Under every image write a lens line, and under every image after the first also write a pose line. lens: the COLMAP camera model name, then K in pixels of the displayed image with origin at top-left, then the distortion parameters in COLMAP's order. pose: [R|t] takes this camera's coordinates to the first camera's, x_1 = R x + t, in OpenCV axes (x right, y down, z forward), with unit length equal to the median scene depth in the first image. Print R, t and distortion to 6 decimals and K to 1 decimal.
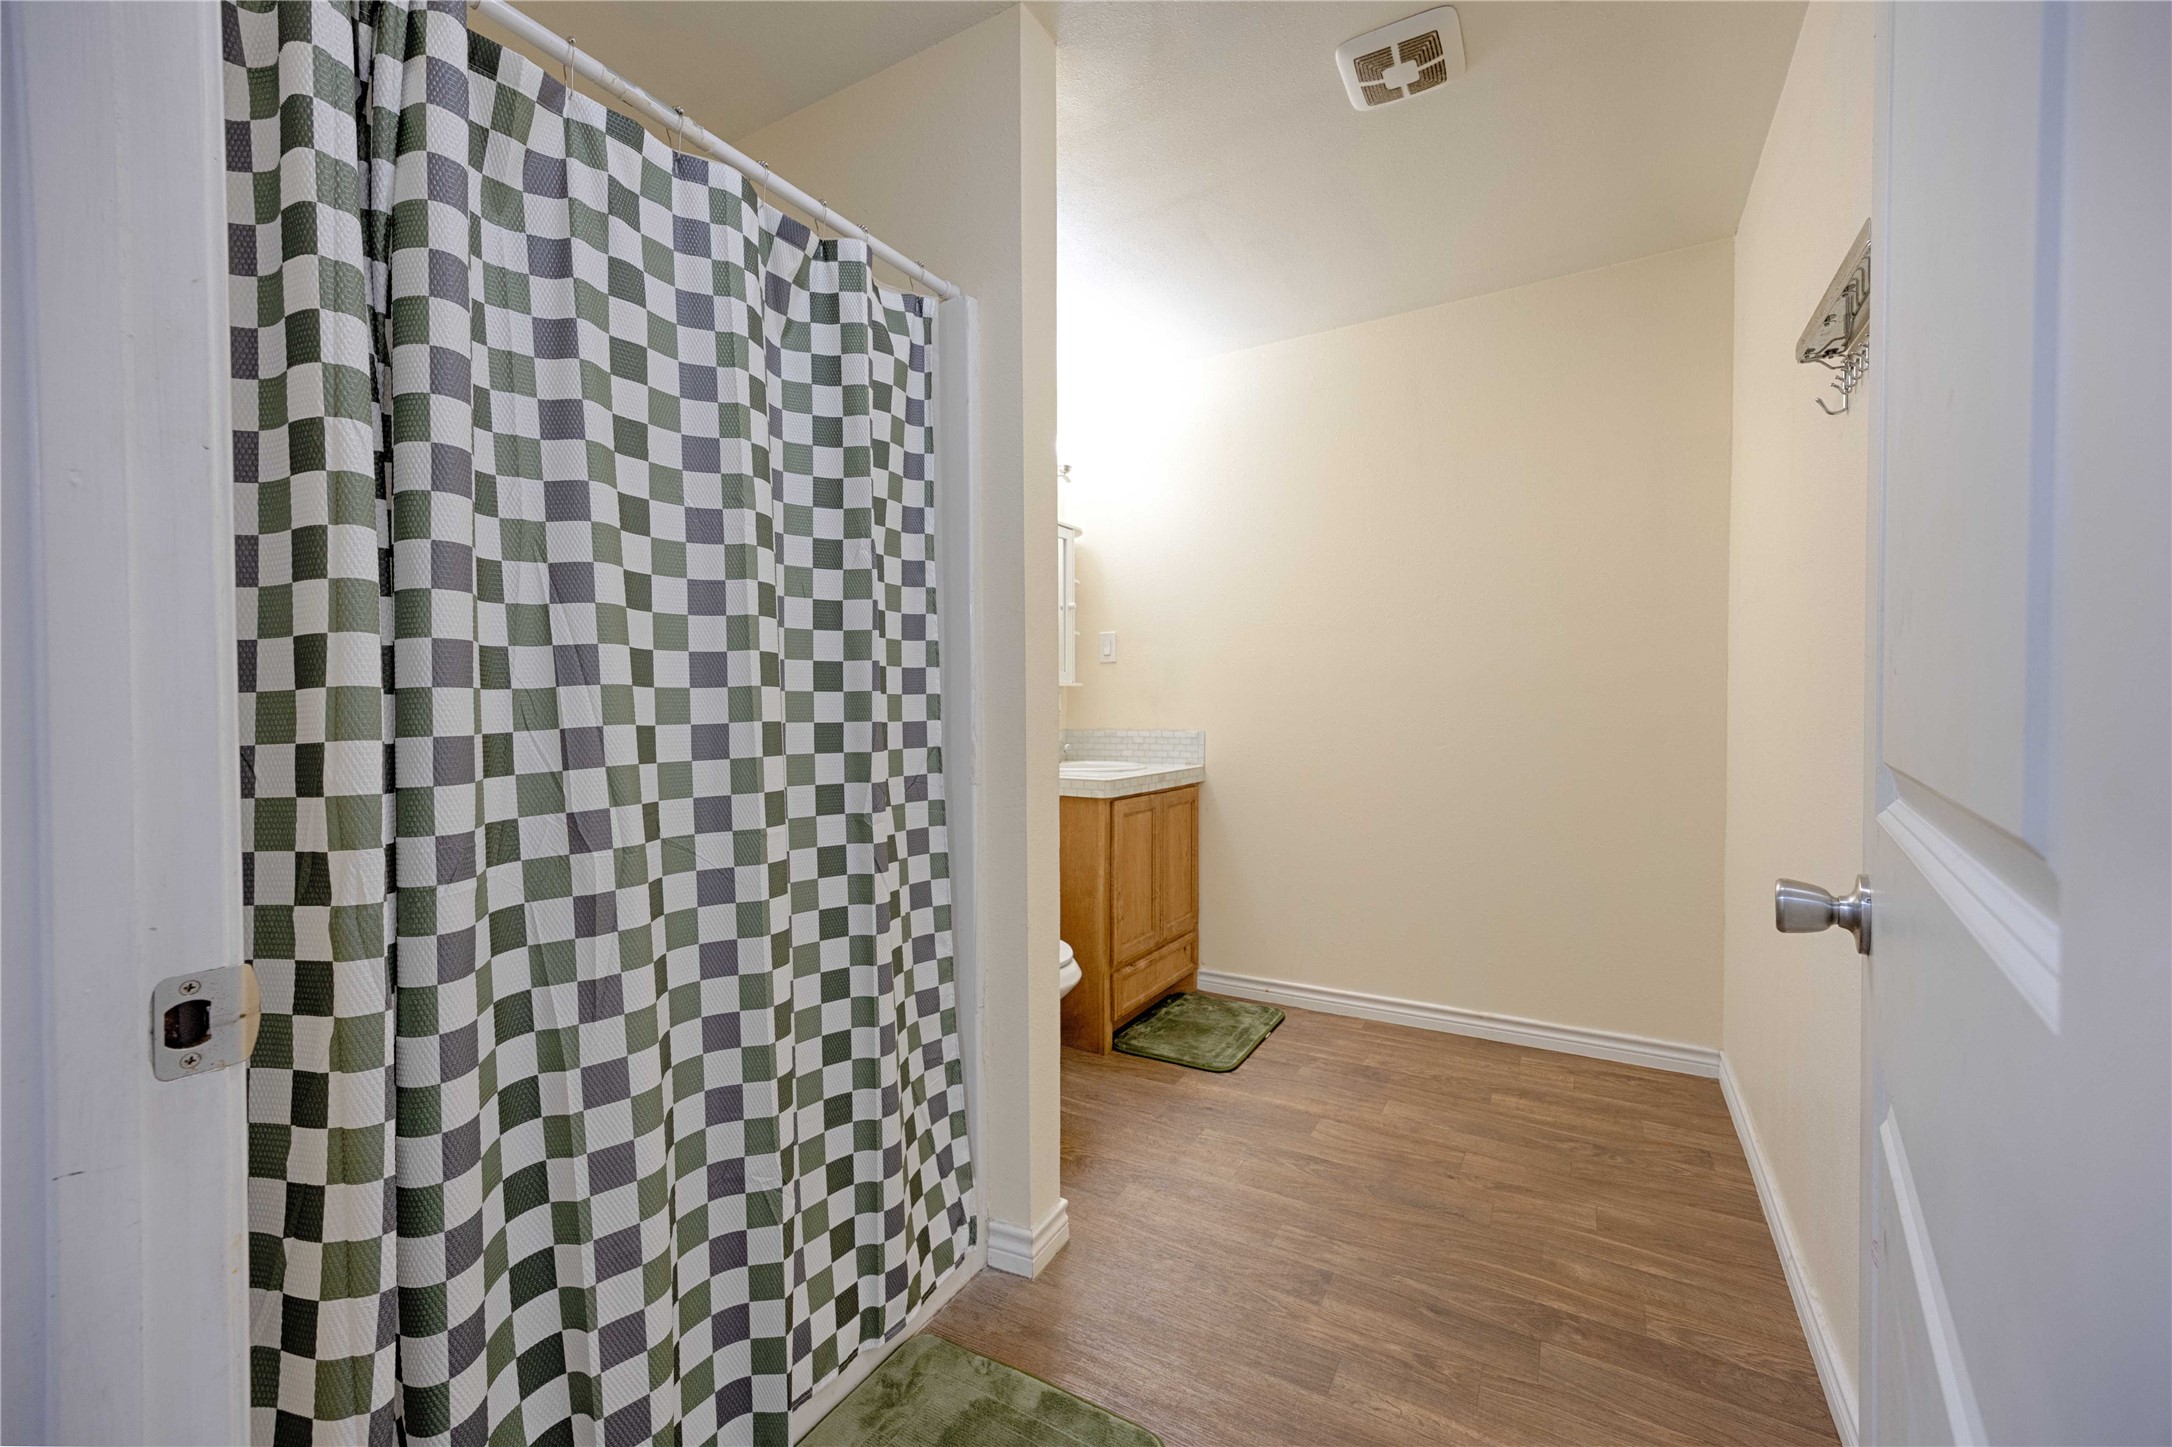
lens RADIAL K [[859.6, 0, 1089.6], [0, 859.6, 725.3], [0, 0, 1]] dist [0.006945, -0.000219]
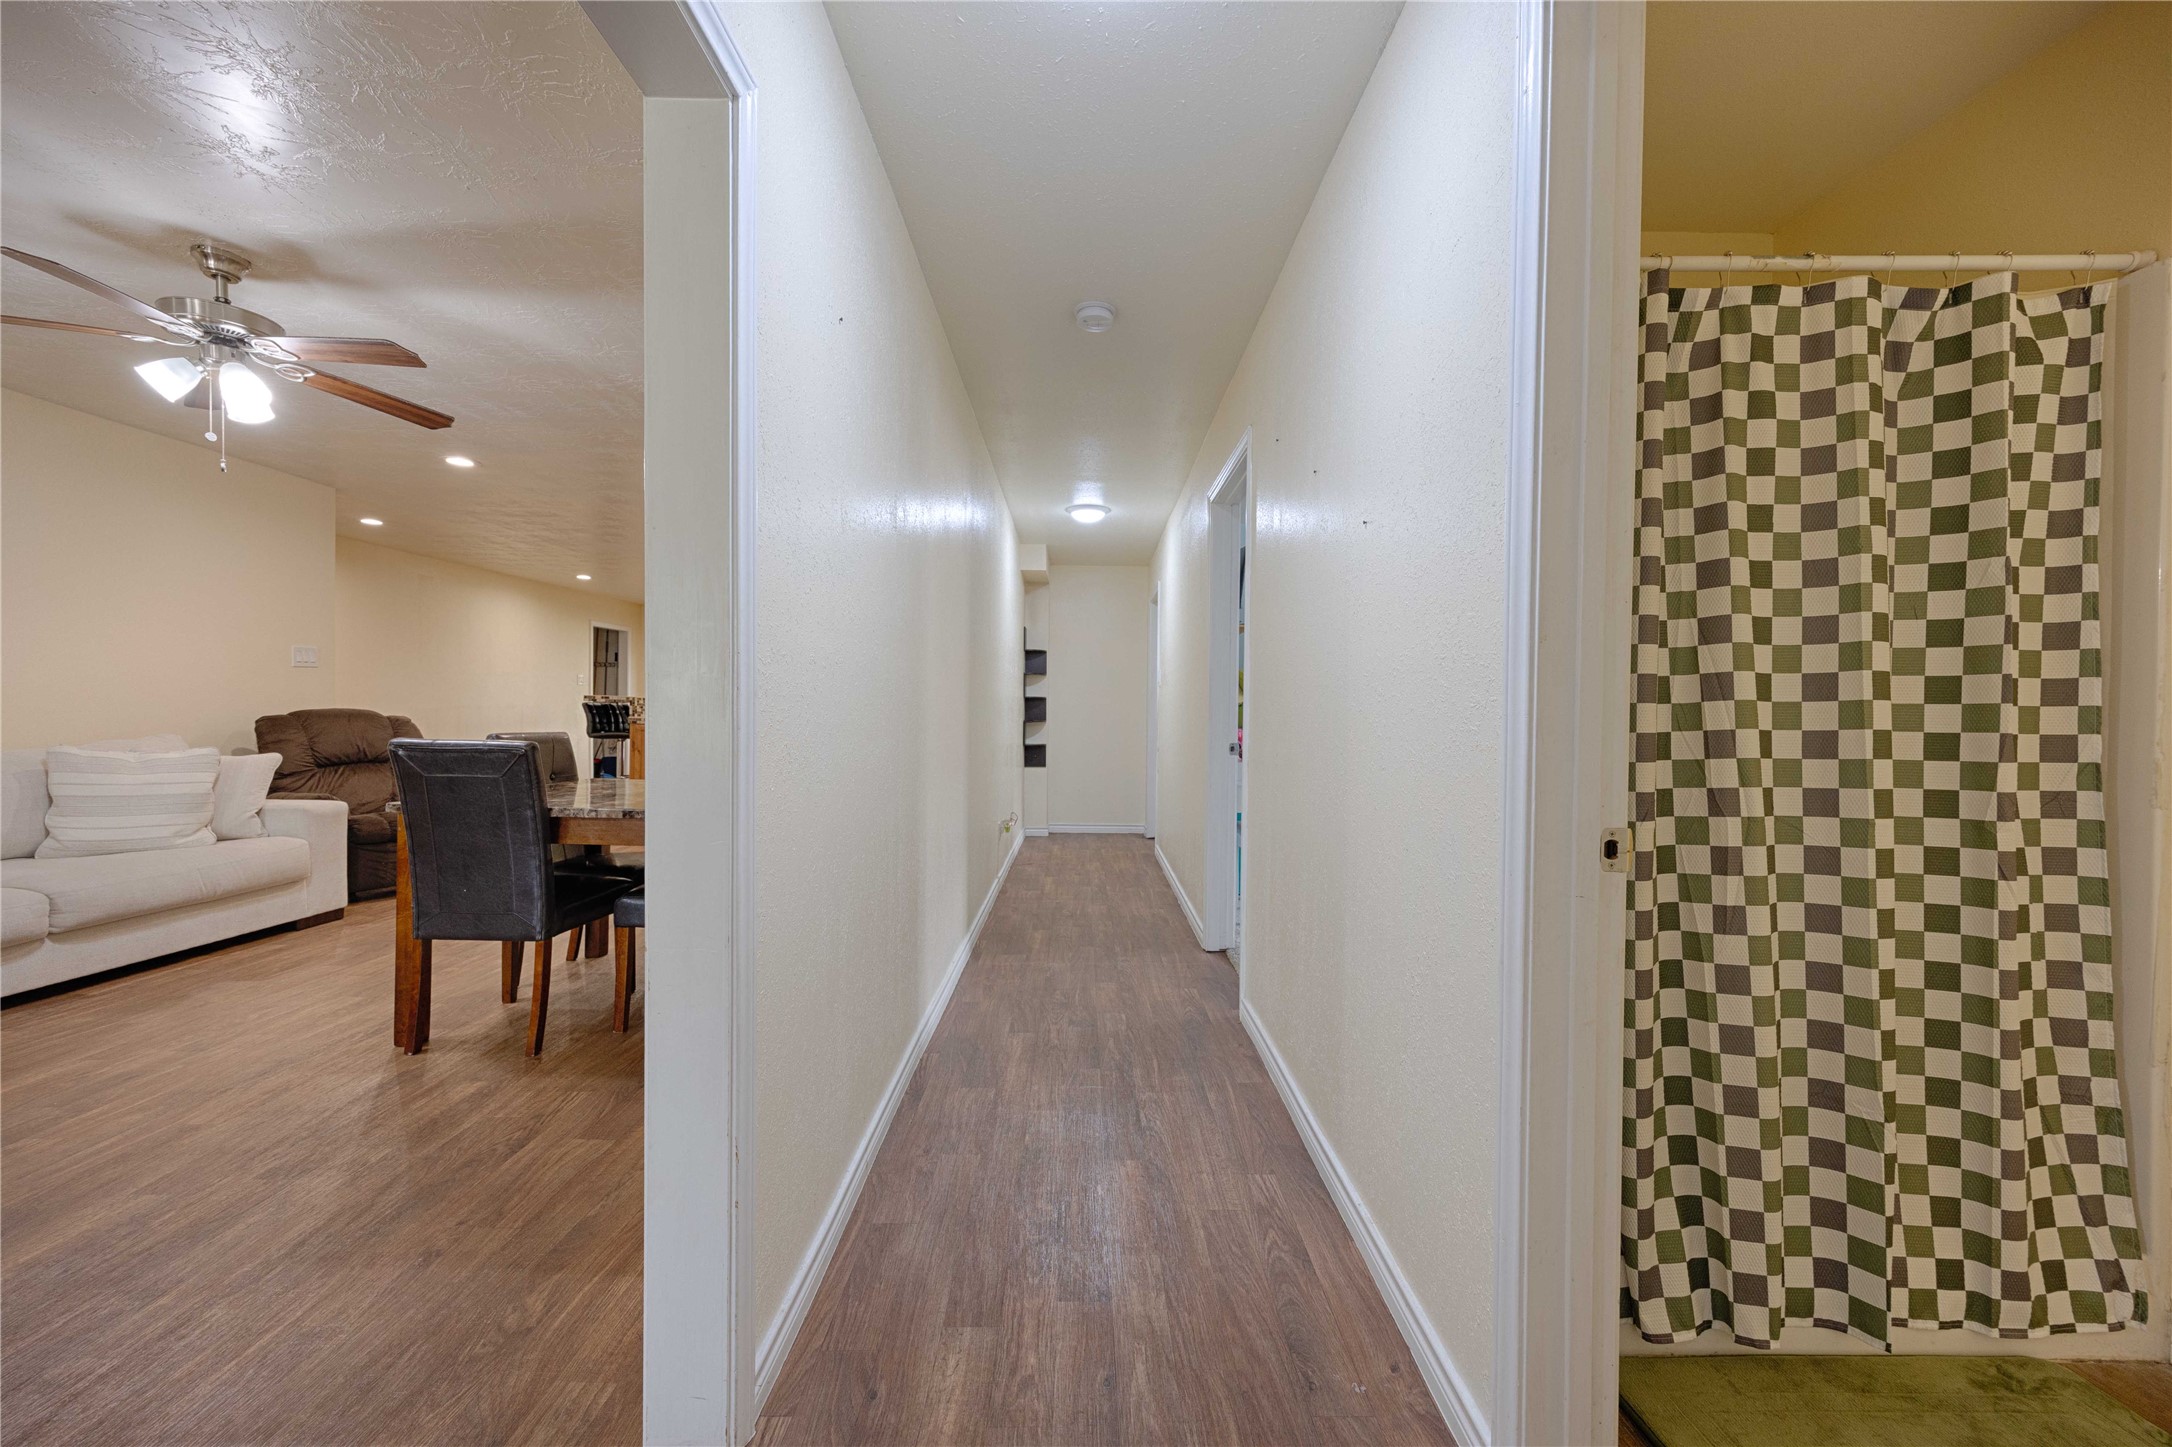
lens RADIAL K [[859.6, 0, 1091.3], [0, 859.6, 723.0], [0, 0, 1]] dist [0.006945, -0.000219]
pose [[0.512970, 0.020900, -0.858152, 0.083235], [-0.029296, 0.999547, 0.006831, 0.008783], [0.857906, 0.021636, 0.513351, -0.488999]]
